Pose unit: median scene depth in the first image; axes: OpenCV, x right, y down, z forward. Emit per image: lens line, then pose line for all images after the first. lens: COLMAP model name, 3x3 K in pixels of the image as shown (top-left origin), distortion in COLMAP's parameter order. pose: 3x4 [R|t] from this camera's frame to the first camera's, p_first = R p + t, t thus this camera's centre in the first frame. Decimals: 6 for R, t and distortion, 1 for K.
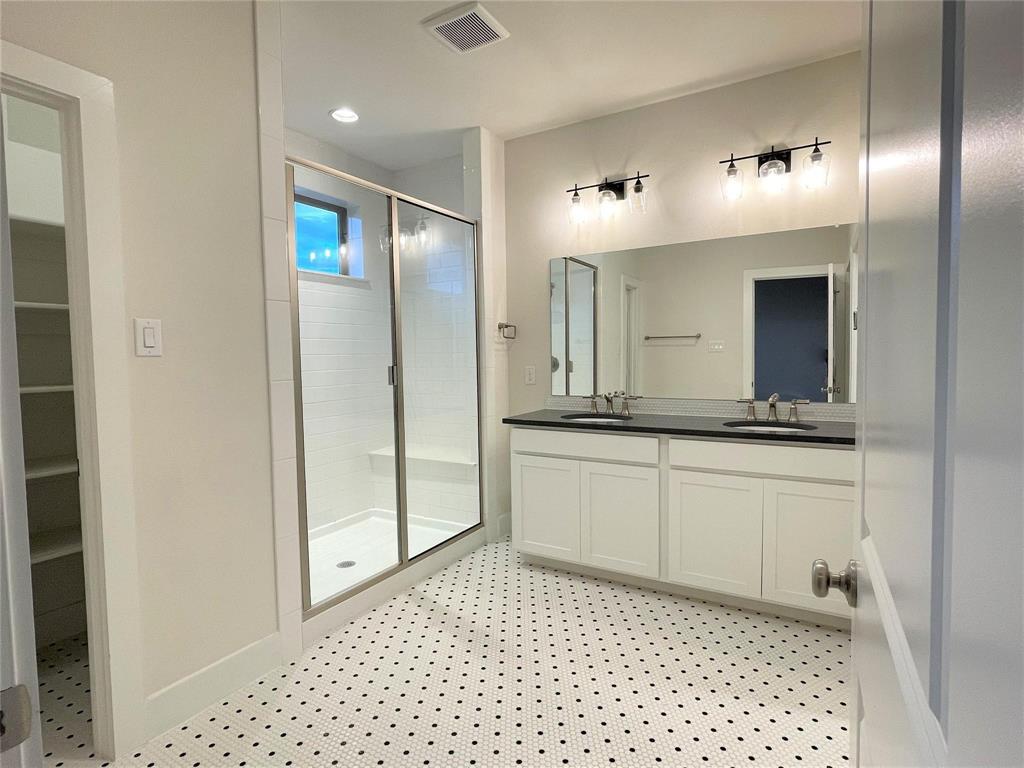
lens RADIAL K [[529.9, 0, 512.0], [0, 529.9, 384.0], [0, 0, 1]] dist [-0.003150, 0.000577]
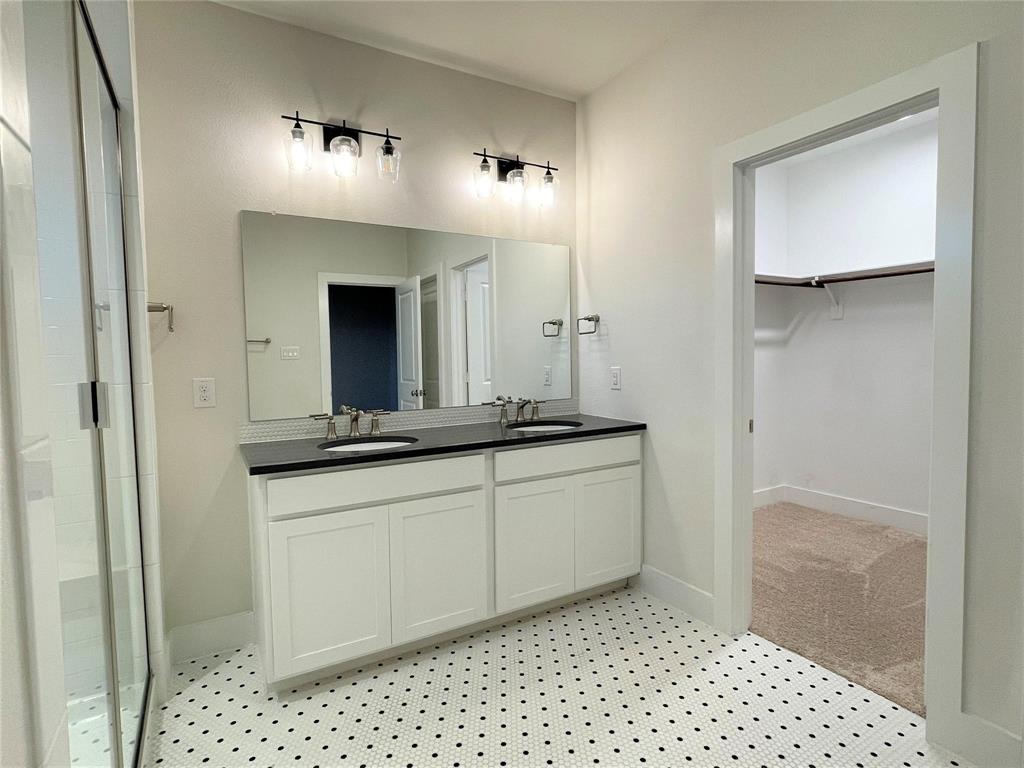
lens RADIAL K [[529.9, 0, 512.0], [0, 529.9, 384.0], [0, 0, 1]] dist [-0.003150, 0.000577]
pose [[0.486316, -0.034866, 0.873087, -0.405866], [0.057619, 0.998308, 0.007773, -0.012236], [-0.871881, 0.046527, 0.487502, 0.492618]]
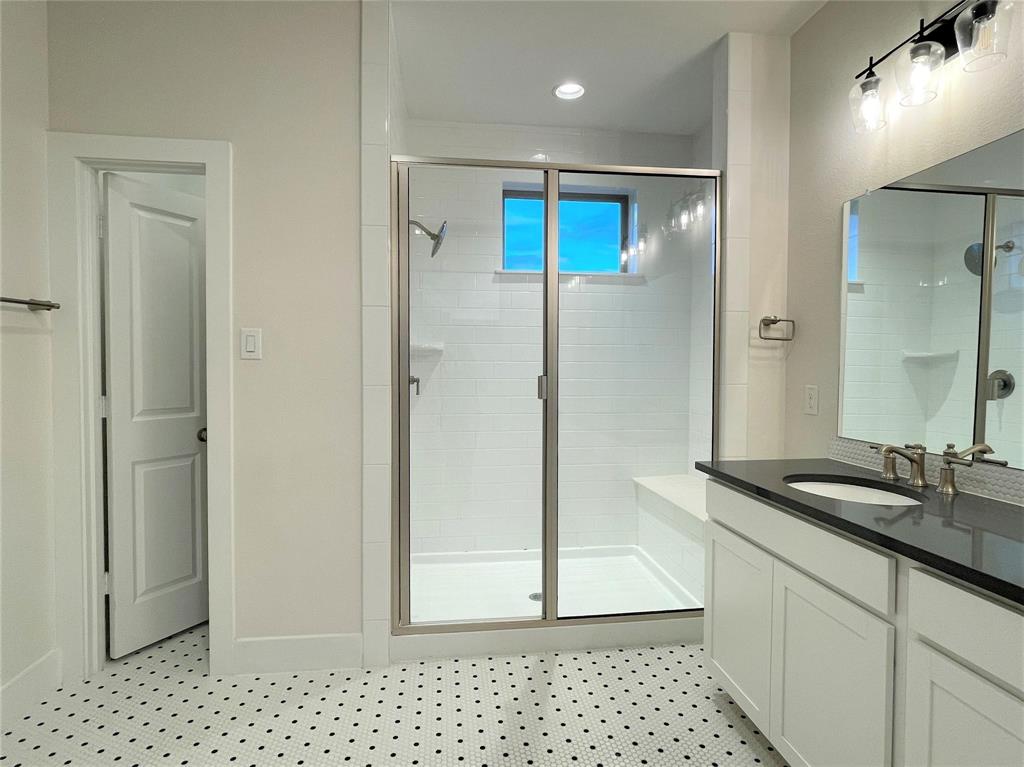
lens RADIAL K [[542.5, 0, 512.0], [0, 542.5, 383.5], [0, 0, 1]] dist [-0.002752, -0.000849]
pose [[0.615205, 0.045218, -0.787070, 0.383996], [-0.059053, 0.998192, 0.011189, -0.026866], [0.786153, 0.039595, 0.616763, 0.413600]]
